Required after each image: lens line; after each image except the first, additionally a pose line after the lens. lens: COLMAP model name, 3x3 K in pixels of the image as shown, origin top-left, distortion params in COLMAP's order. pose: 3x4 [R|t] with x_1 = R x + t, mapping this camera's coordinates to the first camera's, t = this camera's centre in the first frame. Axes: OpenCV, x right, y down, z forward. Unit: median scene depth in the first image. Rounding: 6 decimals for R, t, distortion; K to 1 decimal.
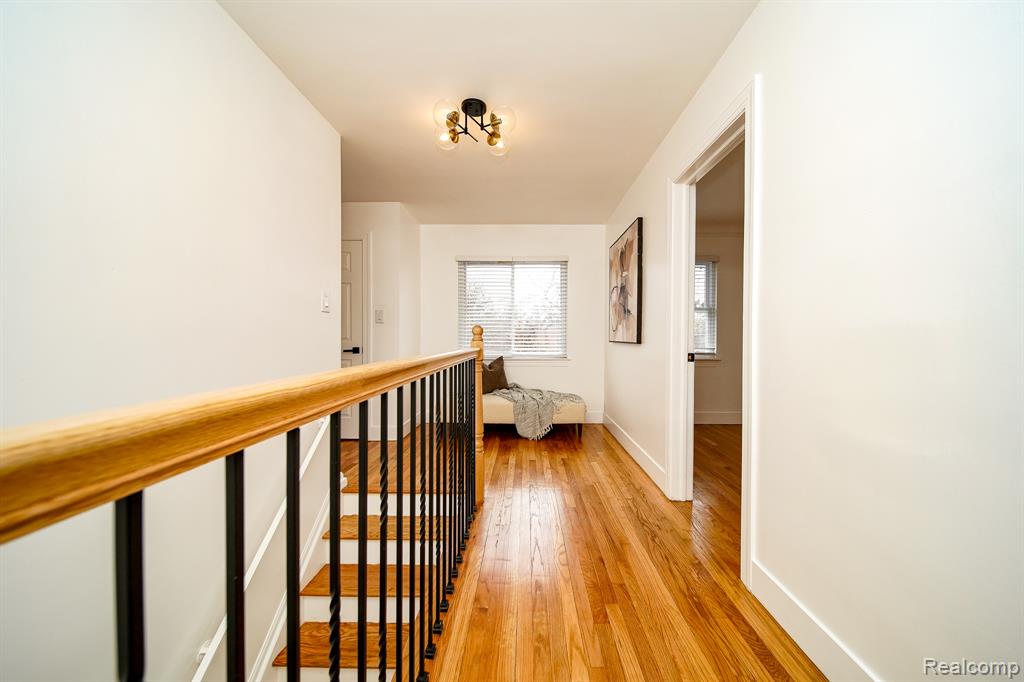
lens RADIAL K [[365.9, 0, 512.5], [0, 365.9, 337.6], [0, 0, 1]] dist [-0.001238, -0.000248]
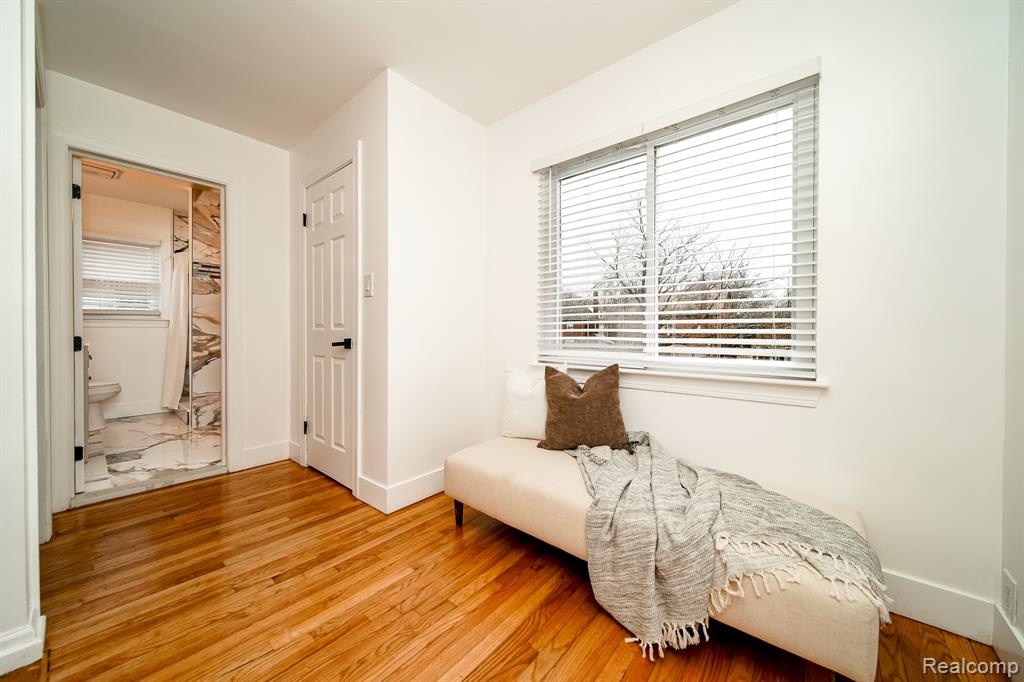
lens RADIAL K [[365.9, 0, 512.5], [0, 365.9, 337.6], [0, 0, 1]] dist [-0.001238, -0.000248]
pose [[0.791582, 0.007407, -0.611018, 0.136060], [-0.006734, 0.999972, 0.003397, 0.018324], [0.611026, 0.001426, 0.791609, 0.594358]]
